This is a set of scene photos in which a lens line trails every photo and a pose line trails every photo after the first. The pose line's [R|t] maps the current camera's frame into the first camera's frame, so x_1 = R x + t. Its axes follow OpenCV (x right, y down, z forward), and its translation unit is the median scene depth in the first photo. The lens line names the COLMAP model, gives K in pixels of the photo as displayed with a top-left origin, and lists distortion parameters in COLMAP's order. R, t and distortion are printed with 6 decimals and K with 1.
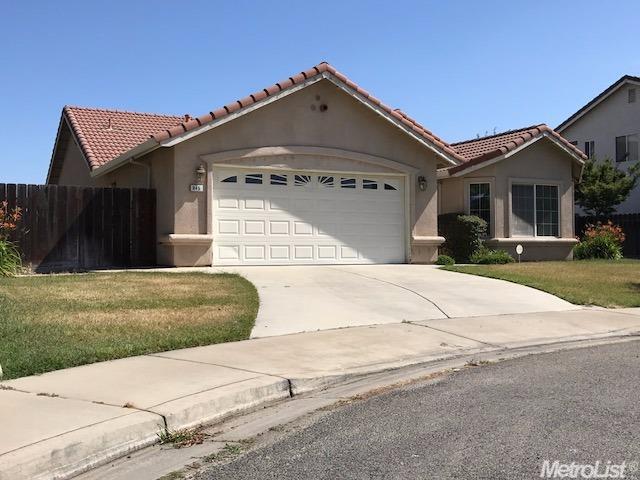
lens RADIAL K [[727.7, 0, 320.4], [0, 727.7, 242.5], [0, 0, 1]] dist [0.035162, 0.000000]
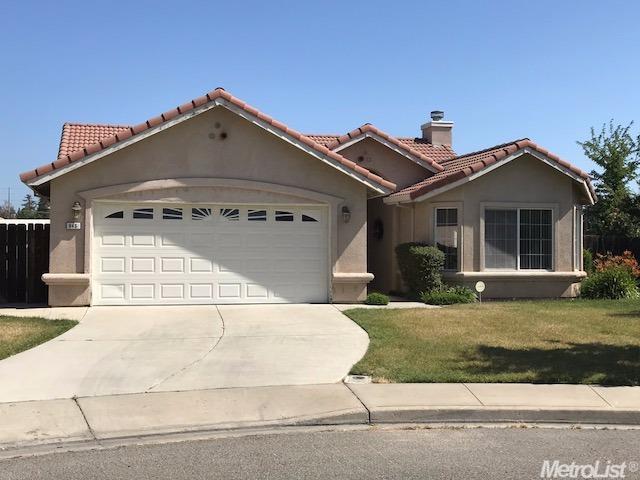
lens RADIAL K [[817.3, 0, 319.5], [0, 817.3, 236.6], [0, 0, 1]] dist [0.059702, 0.000000]
pose [[0.973026, 0.006874, -0.230593, 0.357408], [-0.007289, 0.999973, -0.000949, -0.054898], [0.230580, 0.002604, 0.973050, 0.011193]]
